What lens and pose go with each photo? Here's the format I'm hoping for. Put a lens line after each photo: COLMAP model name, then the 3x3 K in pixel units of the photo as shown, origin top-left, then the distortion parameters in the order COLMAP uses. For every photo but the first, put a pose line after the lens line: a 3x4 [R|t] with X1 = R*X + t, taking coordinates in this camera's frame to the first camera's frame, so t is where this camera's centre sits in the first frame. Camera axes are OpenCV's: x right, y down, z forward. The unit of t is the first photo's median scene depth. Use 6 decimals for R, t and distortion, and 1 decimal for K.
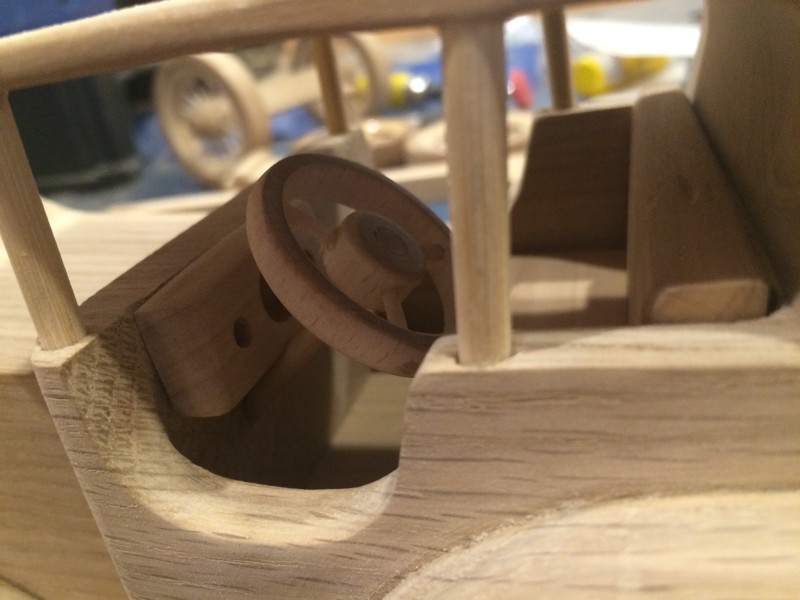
lens RADIAL K [[745.4, 0, 398.4], [0, 745.4, 283.5], [0, 0, 1]] dist [0.074376, -0.146925]
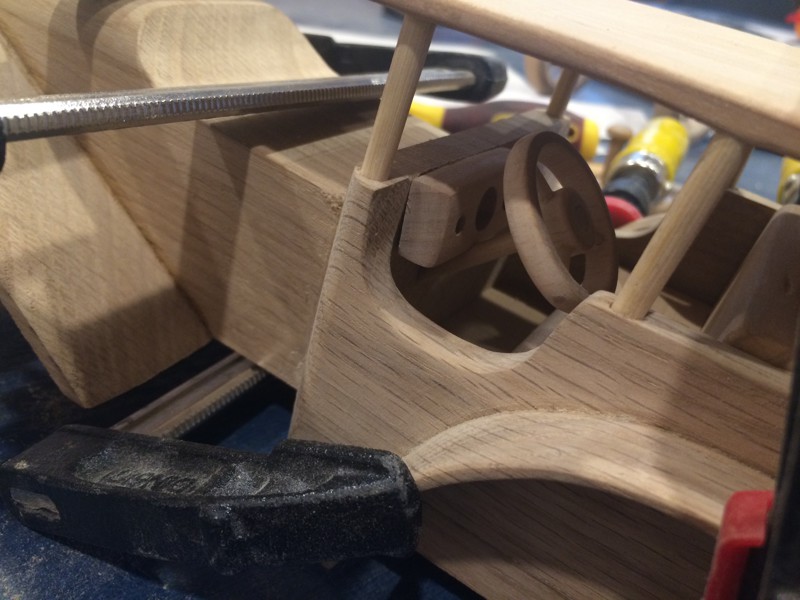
lens RADIAL K [[745.4, 0, 398.4], [0, 745.4, 283.5], [0, 0, 1]] dist [0.074376, -0.146925]
pose [[0.875534, 0.481752, -0.036811, -0.270418], [-0.477495, 0.874389, 0.086269, 0.128691], [0.073748, -0.057954, 0.995592, -0.614314]]
